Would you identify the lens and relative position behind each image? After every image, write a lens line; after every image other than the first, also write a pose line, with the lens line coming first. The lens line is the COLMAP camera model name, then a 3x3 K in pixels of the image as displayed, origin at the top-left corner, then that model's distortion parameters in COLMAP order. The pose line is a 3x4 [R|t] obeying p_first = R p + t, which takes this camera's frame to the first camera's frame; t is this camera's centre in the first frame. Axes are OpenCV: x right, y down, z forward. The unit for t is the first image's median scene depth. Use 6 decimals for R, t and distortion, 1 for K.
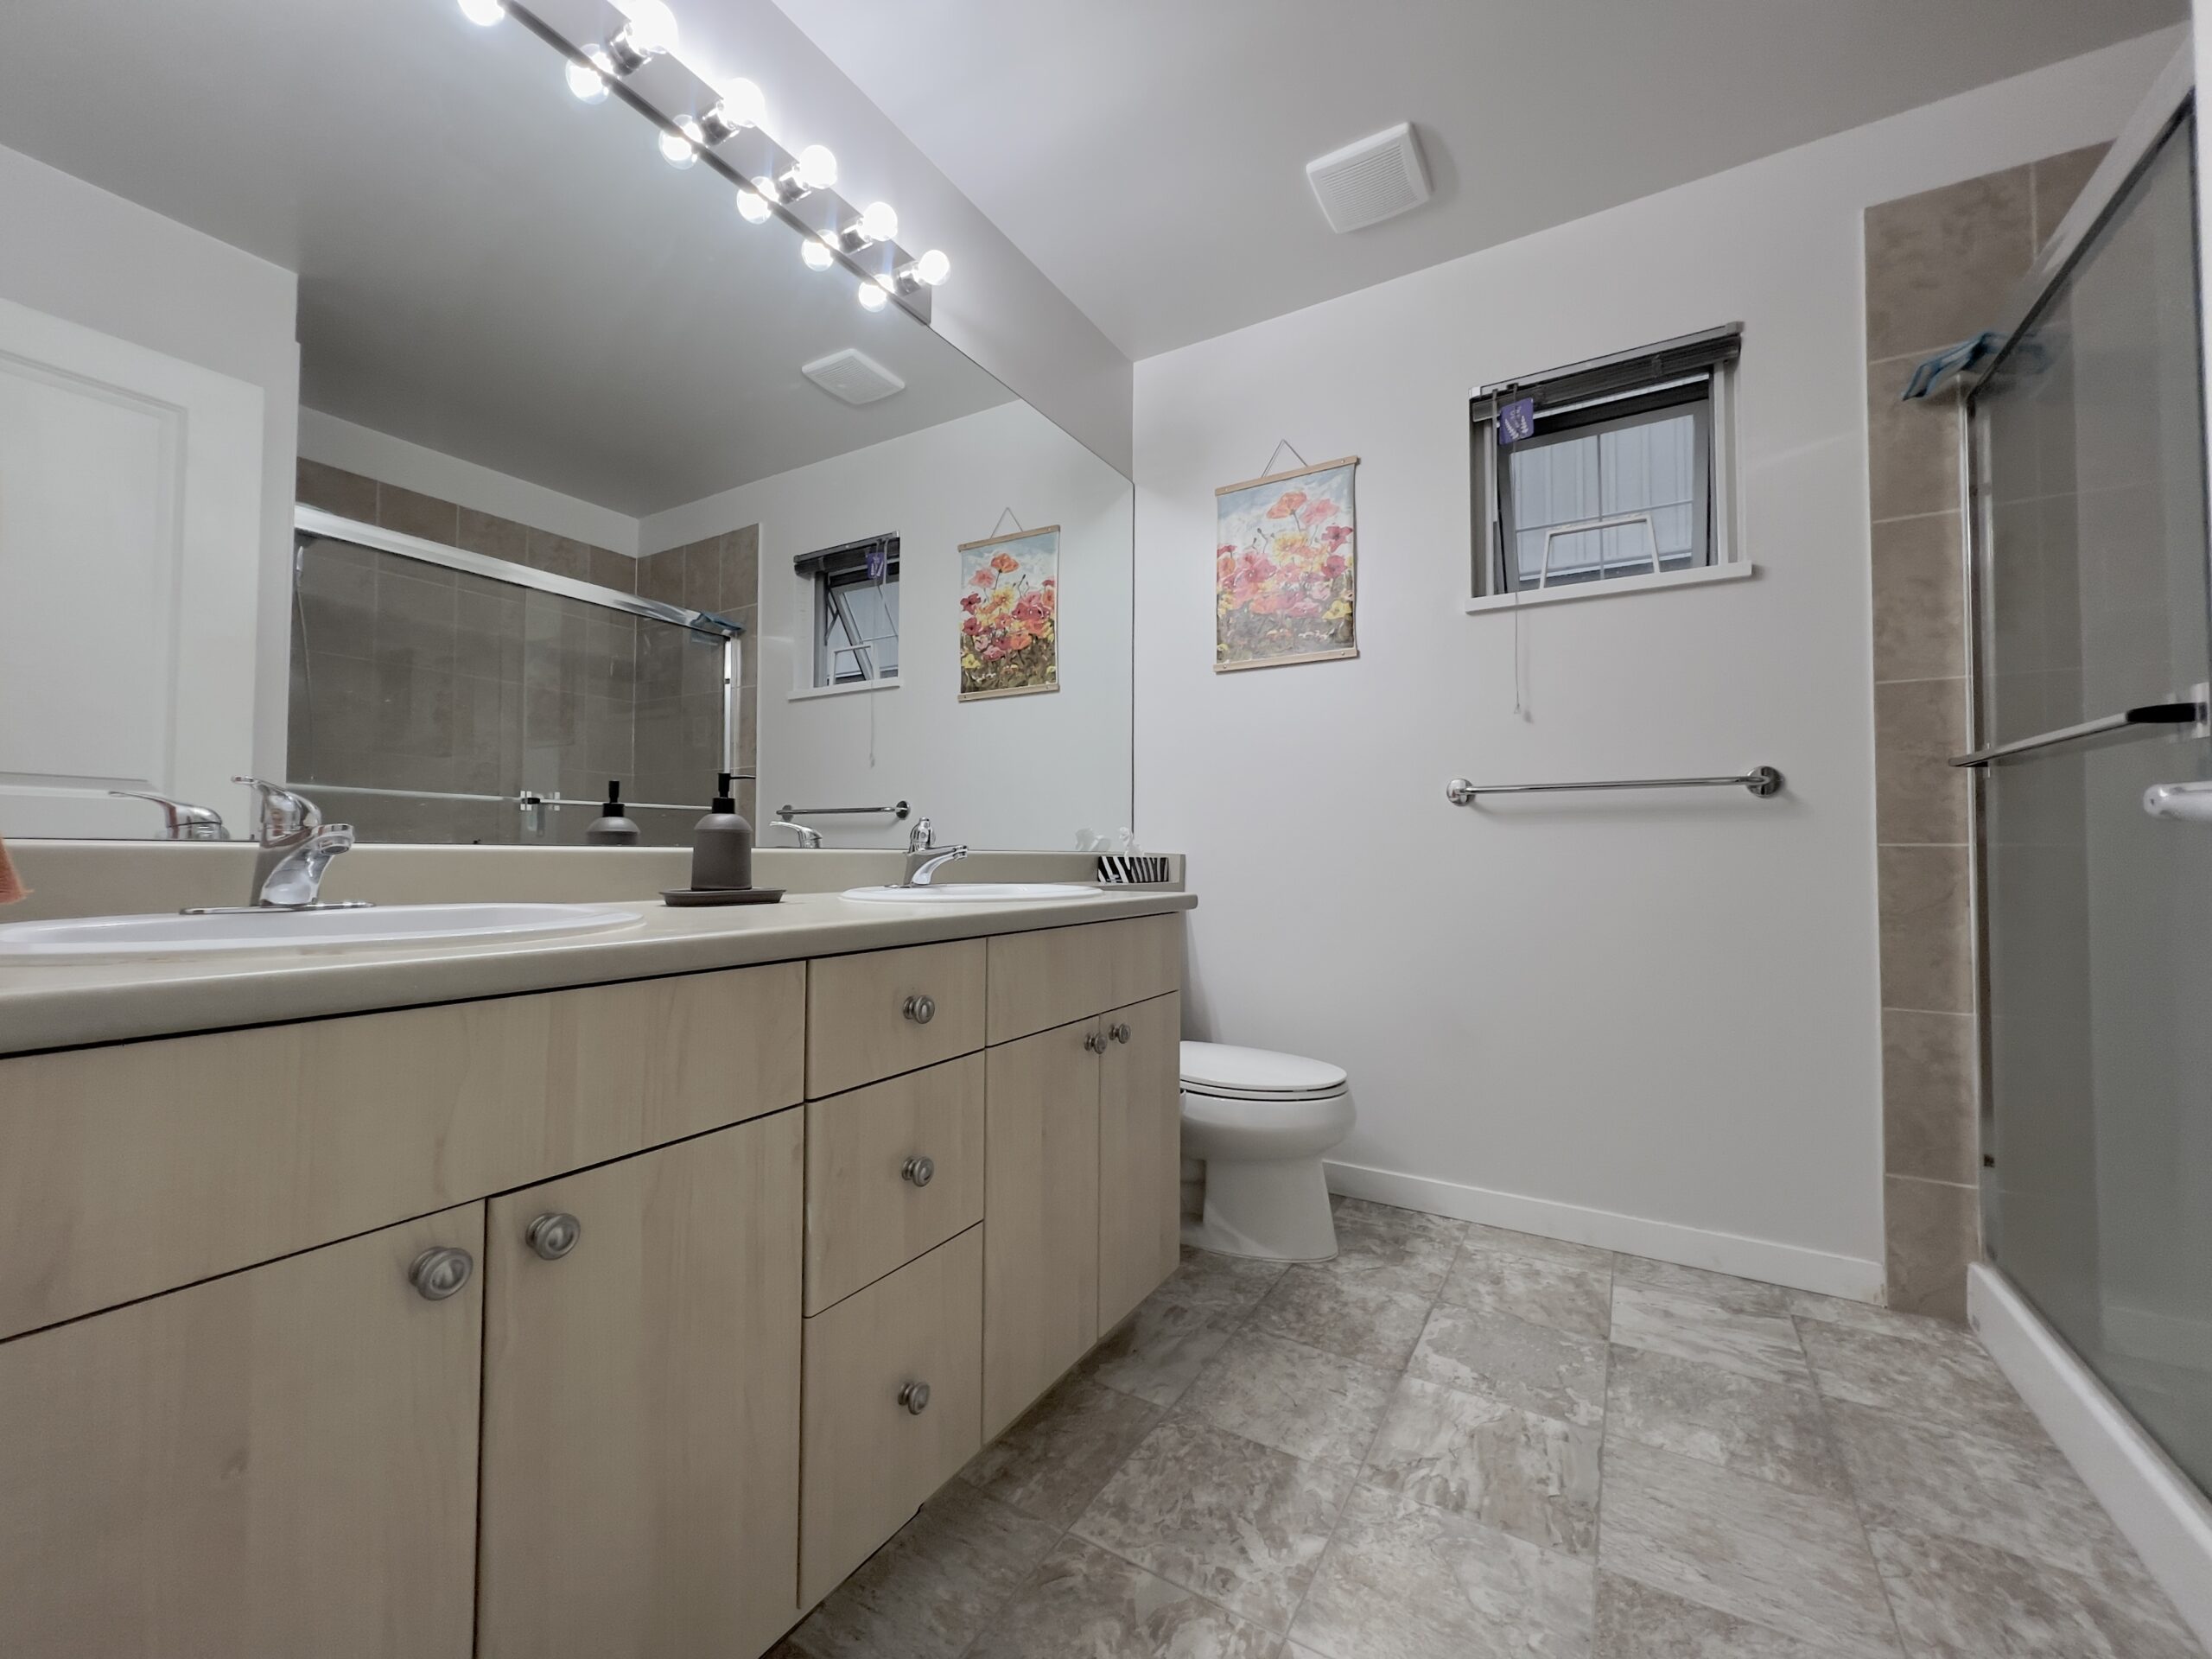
lens RADIAL K [[881.4, 0, 1112.2], [0, 881.4, 832.9], [0, 0, 1]] dist [-0.002392, 0.000796]
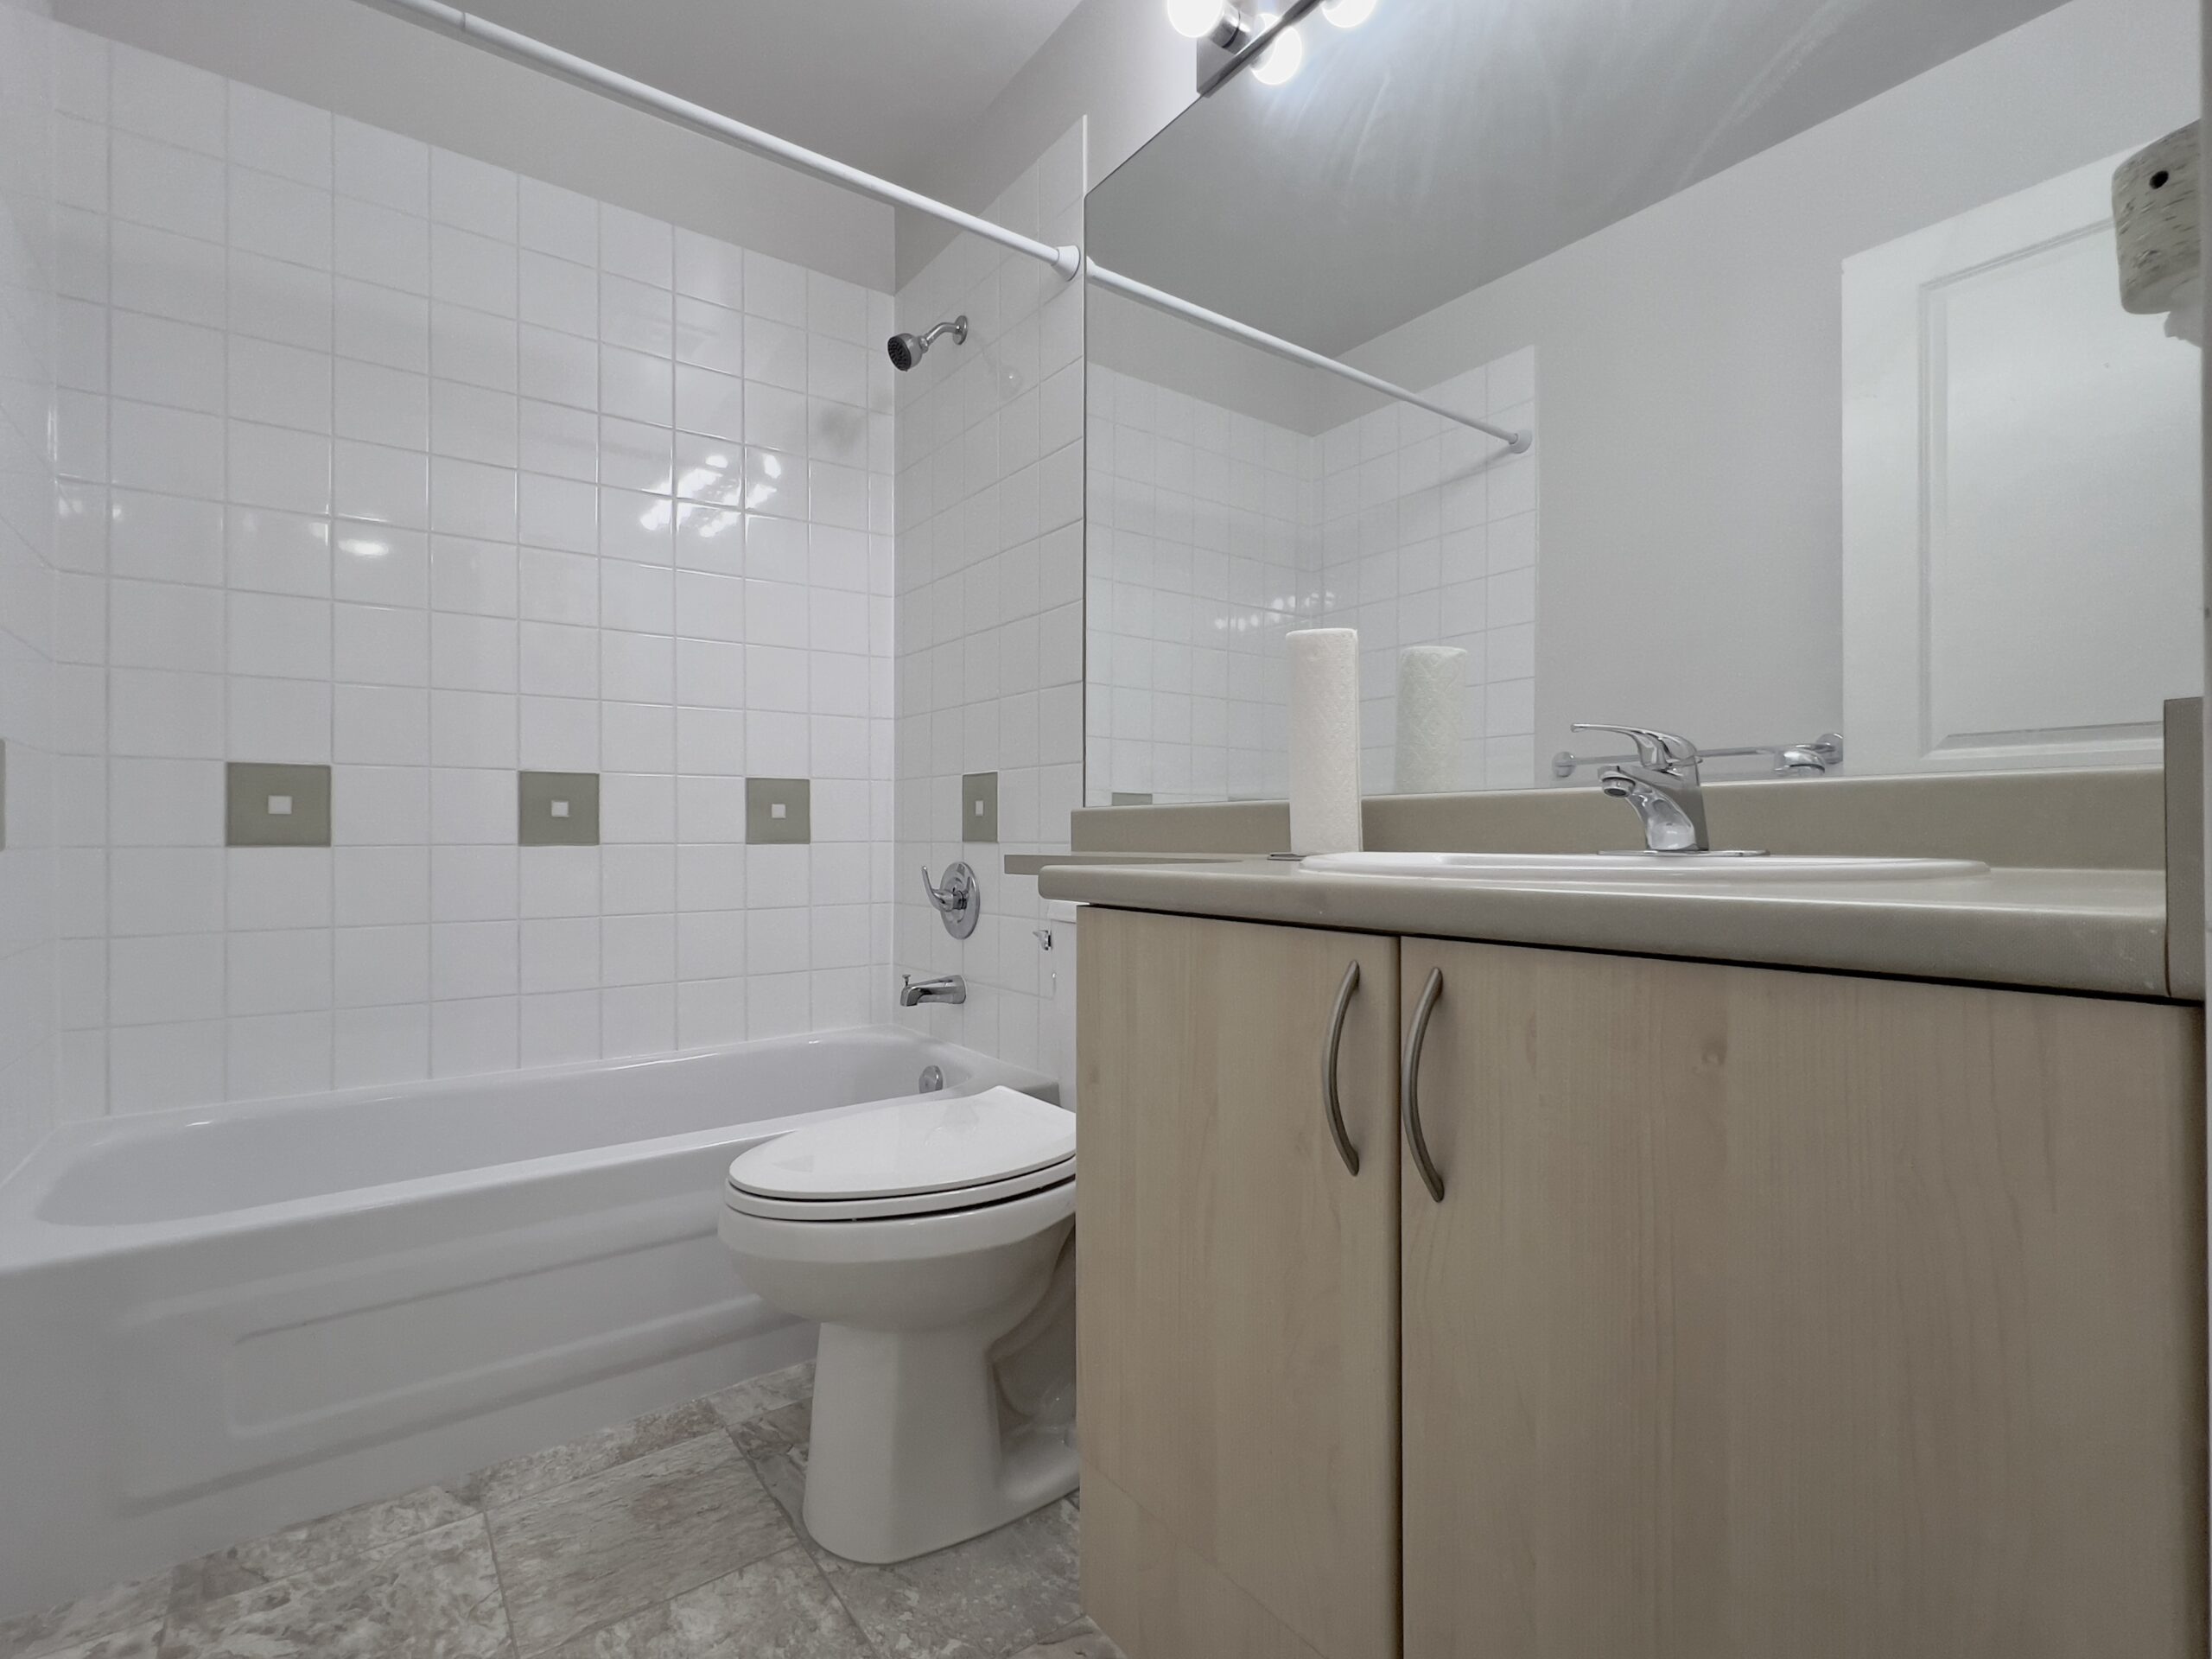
lens RADIAL K [[1021.6, 0, 1110.4], [0, 1021.6, 830.3], [0, 0, 1]] dist [-0.001121, -0.000356]
pose [[-0.371534, -0.004162, -0.928410, 1.531722], [0.022164, 0.999665, -0.013351, 0.069772], [0.928155, -0.025538, -0.371318, 1.887818]]
